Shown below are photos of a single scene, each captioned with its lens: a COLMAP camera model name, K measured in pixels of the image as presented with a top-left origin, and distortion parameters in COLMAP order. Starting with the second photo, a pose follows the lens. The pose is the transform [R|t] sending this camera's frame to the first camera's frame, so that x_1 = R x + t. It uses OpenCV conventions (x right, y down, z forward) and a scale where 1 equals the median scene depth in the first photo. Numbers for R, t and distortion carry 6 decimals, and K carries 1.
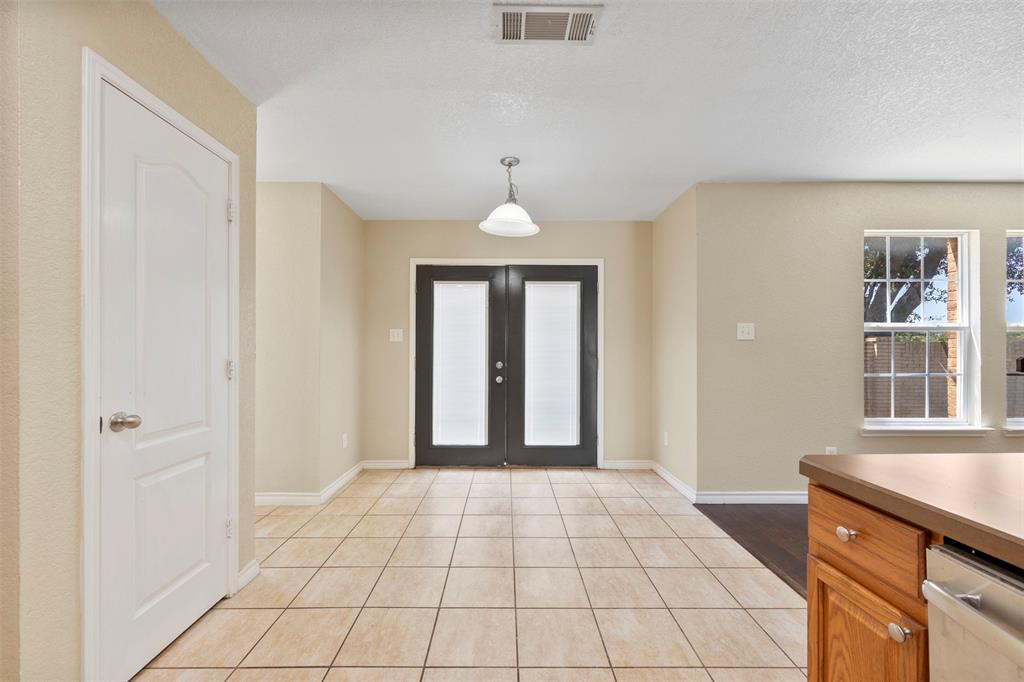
lens RADIAL K [[414.1, 0, 502.5], [0, 414.1, 344.3], [0, 0, 1]] dist [-0.000349, 0.000341]
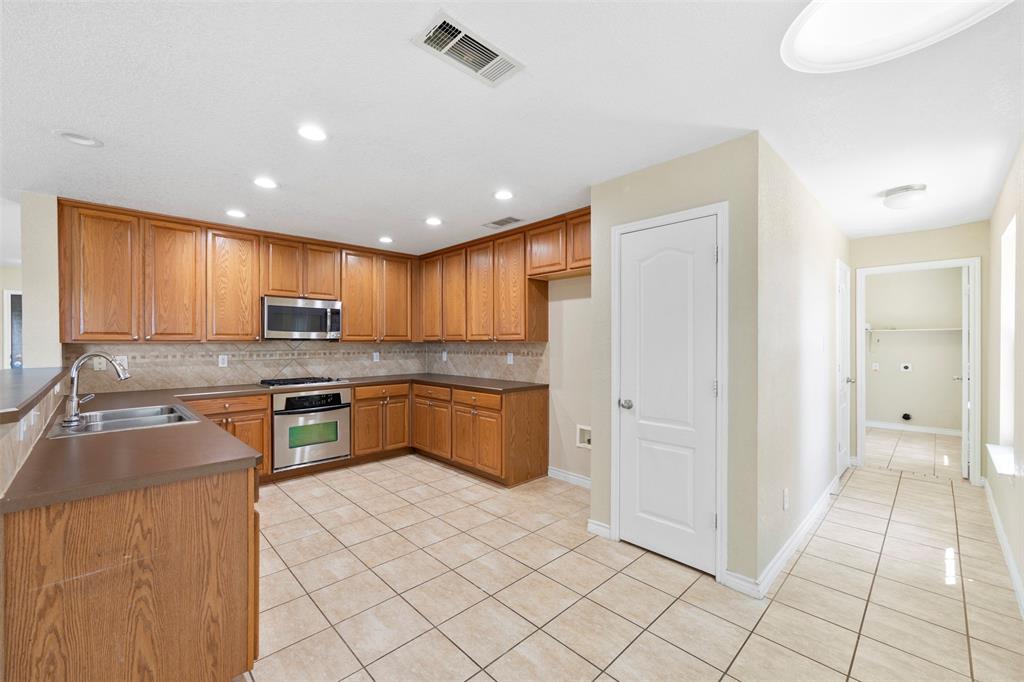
lens RADIAL K [[414.1, 0, 509.8], [0, 414.1, 337.9], [0, 0, 1]] dist [-0.000349, 0.000341]
pose [[-0.714544, 0.003361, -0.699583, 0.700746], [0.009316, 0.999946, -0.004712, -0.100697], [0.699529, -0.009884, -0.714536, 1.698533]]
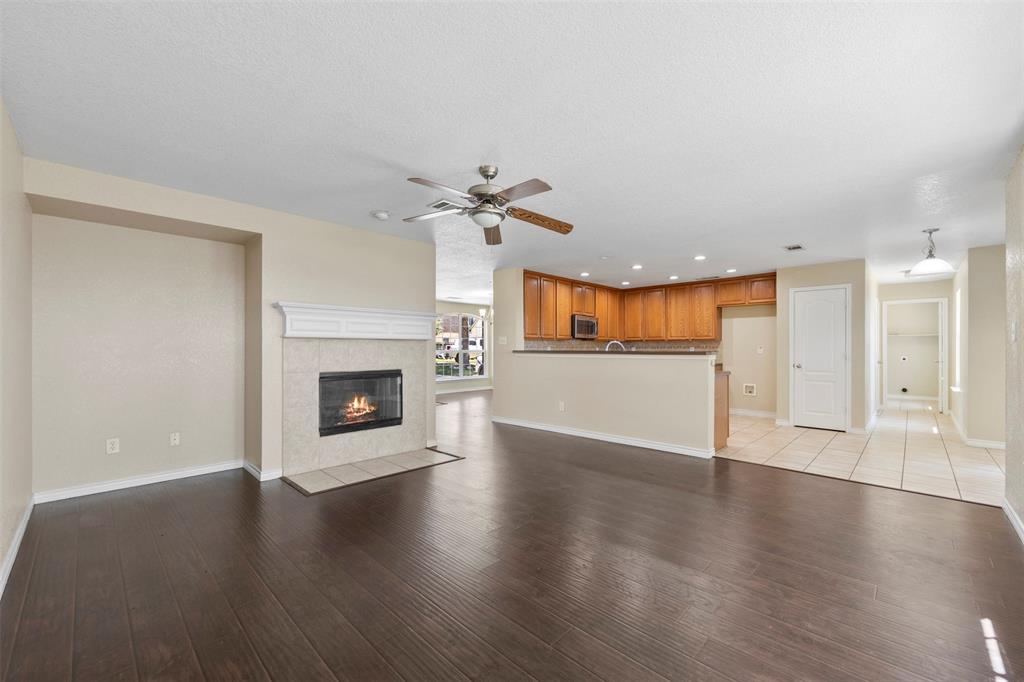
lens RADIAL K [[414.1, 0, 512.0], [0, 414.1, 339.7], [0, 0, 1]] dist [-0.000349, 0.000341]
pose [[-0.692229, -0.005870, -0.721654, 3.776826], [0.005299, 0.999899, -0.013216, -0.044265], [0.721659, -0.012973, -0.692127, 1.579362]]
